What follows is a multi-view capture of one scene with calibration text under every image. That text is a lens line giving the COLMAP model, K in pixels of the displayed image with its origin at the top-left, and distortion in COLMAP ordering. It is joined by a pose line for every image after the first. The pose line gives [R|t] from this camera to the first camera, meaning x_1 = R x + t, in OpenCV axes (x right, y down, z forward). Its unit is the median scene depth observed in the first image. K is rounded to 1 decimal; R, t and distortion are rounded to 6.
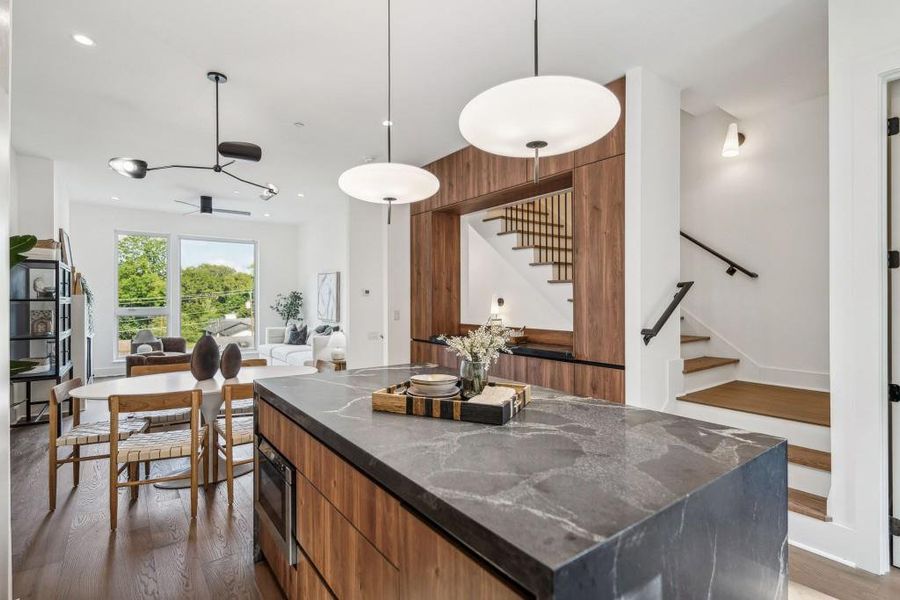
lens RADIAL K [[442.3, 0, 450.0], [0, 442.3, 300.0], [0, 0, 1]] dist [0.003820, 0.000358]
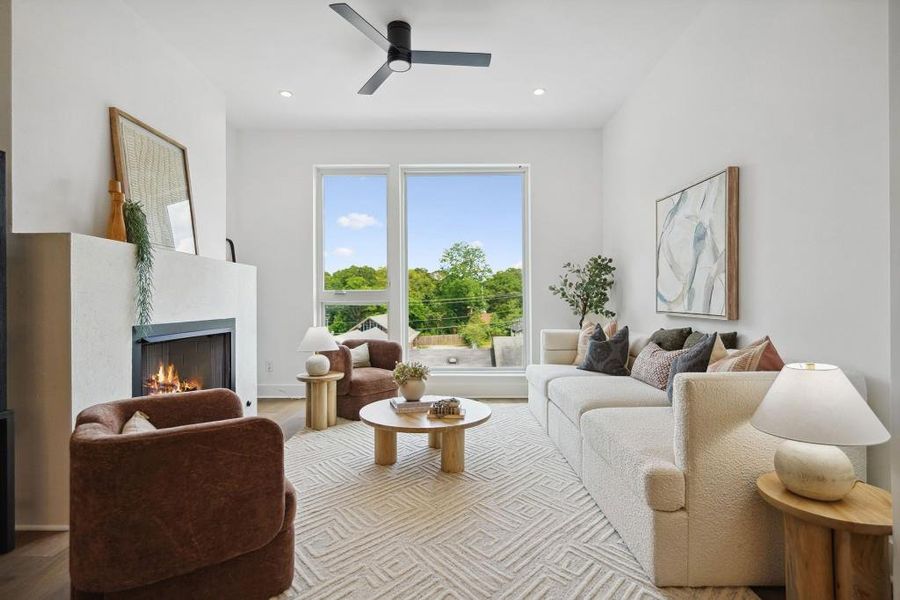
lens RADIAL K [[442.3, 0, 450.0], [0, 442.3, 300.0], [0, 0, 1]] dist [0.003820, 0.000358]
pose [[0.797309, -0.006152, -0.603539, -0.300759], [0.004815, 0.999981, -0.003833, 0.047483], [0.603552, 0.000150, 0.797324, 0.826003]]
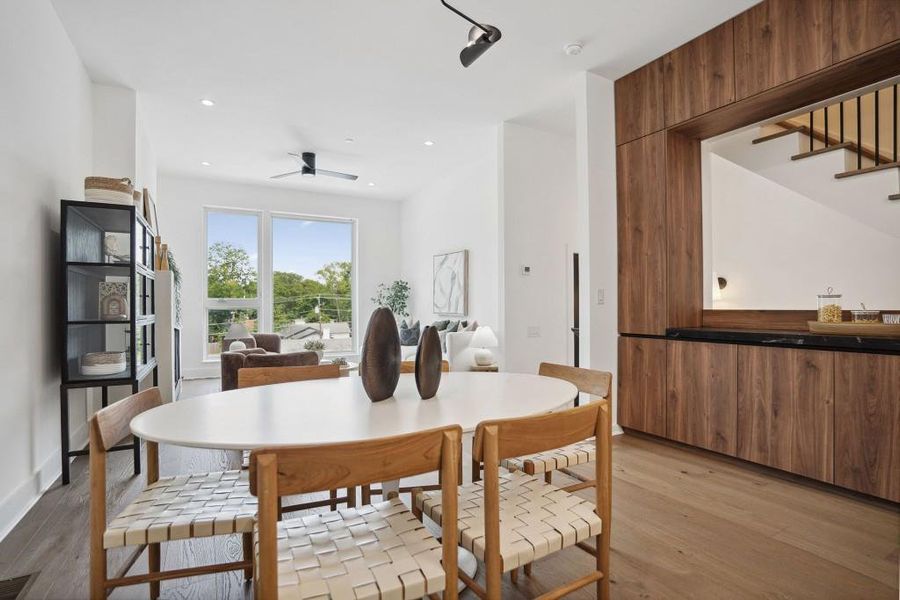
lens RADIAL K [[450.4, 0, 446.0], [0, 450.4, 306.0], [0, 0, 1]] dist [-0.071564, 0.034609]
pose [[0.990276, -0.001838, -0.139103, -0.242278], [0.001731, 0.999998, -0.000895, 0.045832], [0.139105, 0.000645, 0.990277, 0.305275]]
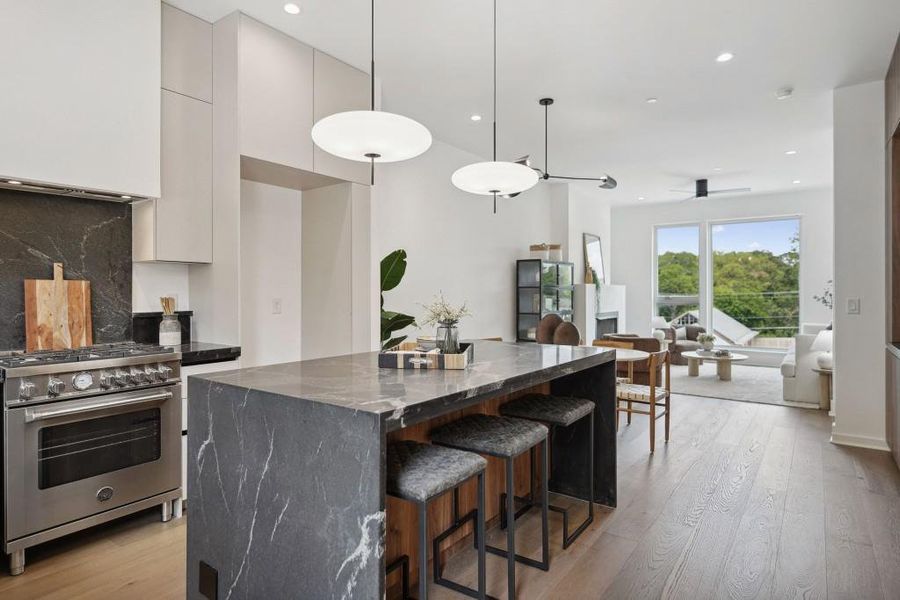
lens RADIAL K [[503.8, 0, 448.0], [0, 503.8, 295.0], [0, 0, 1]] dist [0.003425, 0.000872]
pose [[0.292838, 0.003907, -0.956154, 0.404463], [-0.000179, 0.999992, 0.004031, 0.013203], [0.956162, -0.001009, 0.292836, 0.186403]]
